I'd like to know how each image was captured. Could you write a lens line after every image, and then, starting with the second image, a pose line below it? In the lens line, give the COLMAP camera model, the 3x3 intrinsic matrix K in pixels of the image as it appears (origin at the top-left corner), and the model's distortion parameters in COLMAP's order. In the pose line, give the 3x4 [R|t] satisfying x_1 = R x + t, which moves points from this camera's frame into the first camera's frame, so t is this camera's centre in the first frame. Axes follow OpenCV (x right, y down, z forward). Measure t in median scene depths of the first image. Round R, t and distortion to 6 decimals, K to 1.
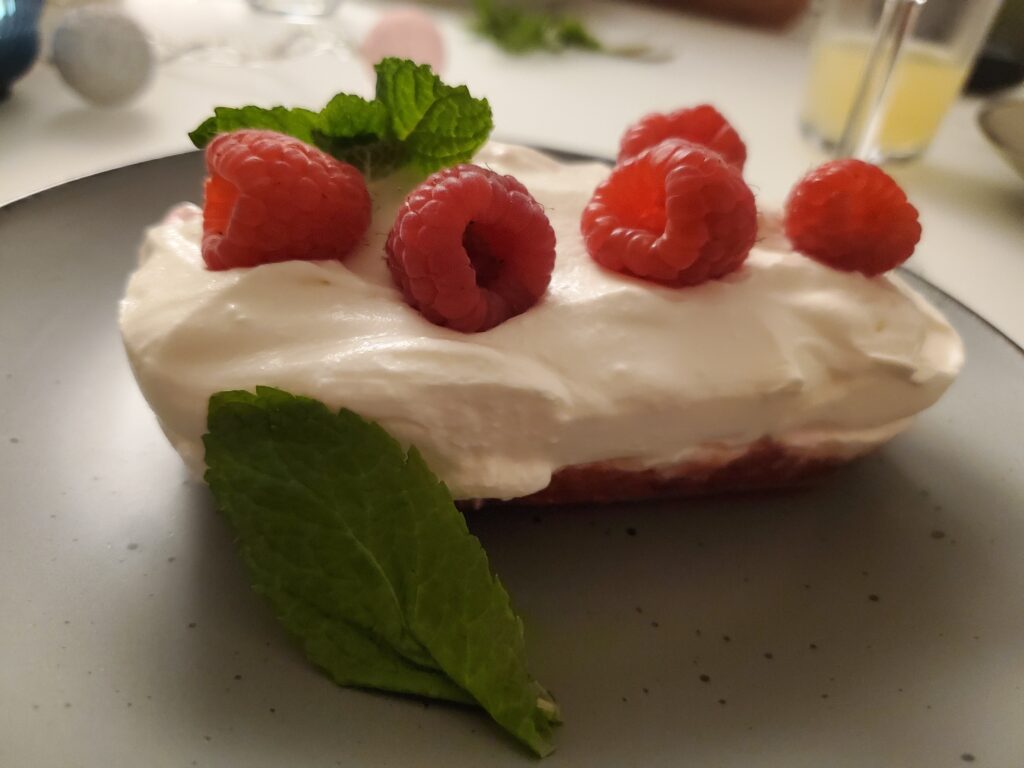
lens RADIAL K [[840.3, 0, 511.0], [0, 840.3, 381.7], [0, 0, 1]] dist [-0.027348, -0.003353]
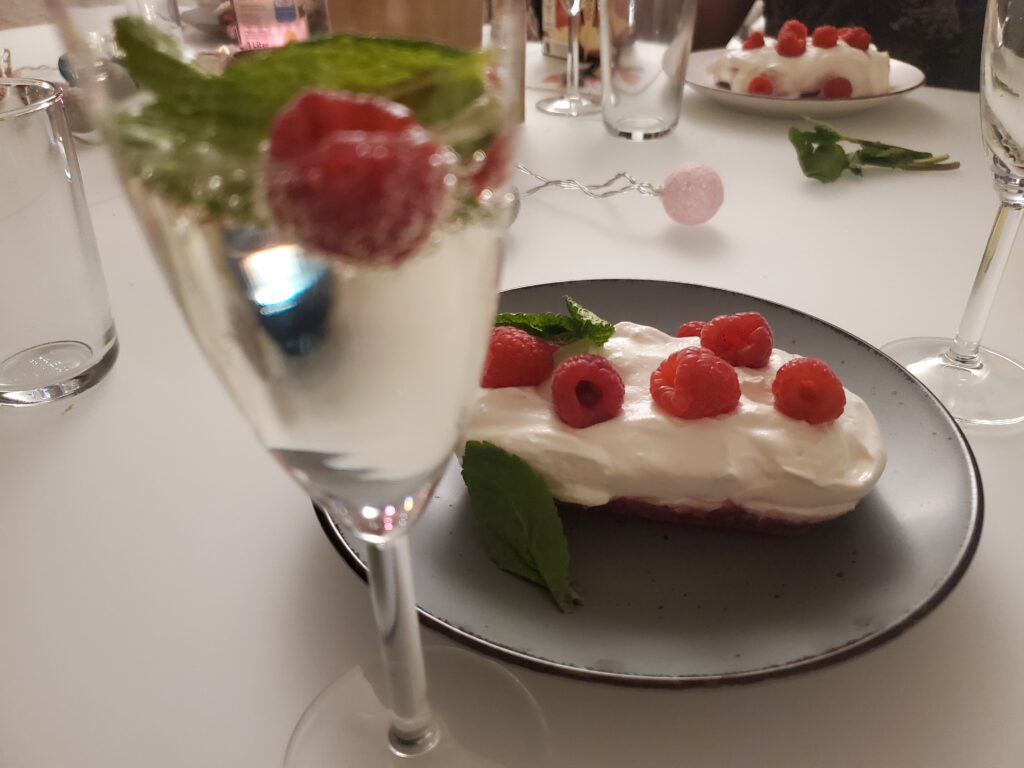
lens RADIAL K [[763.6, 0, 512.0], [0, 763.6, 381.9], [0, 0, 1]] dist [0.067893, -0.007867]
pose [[0.901246, 0.114449, -0.417920, 0.638512], [-0.127190, 0.991875, -0.002655, -0.155550], [0.414221, 0.055548, 0.908480, -0.945544]]
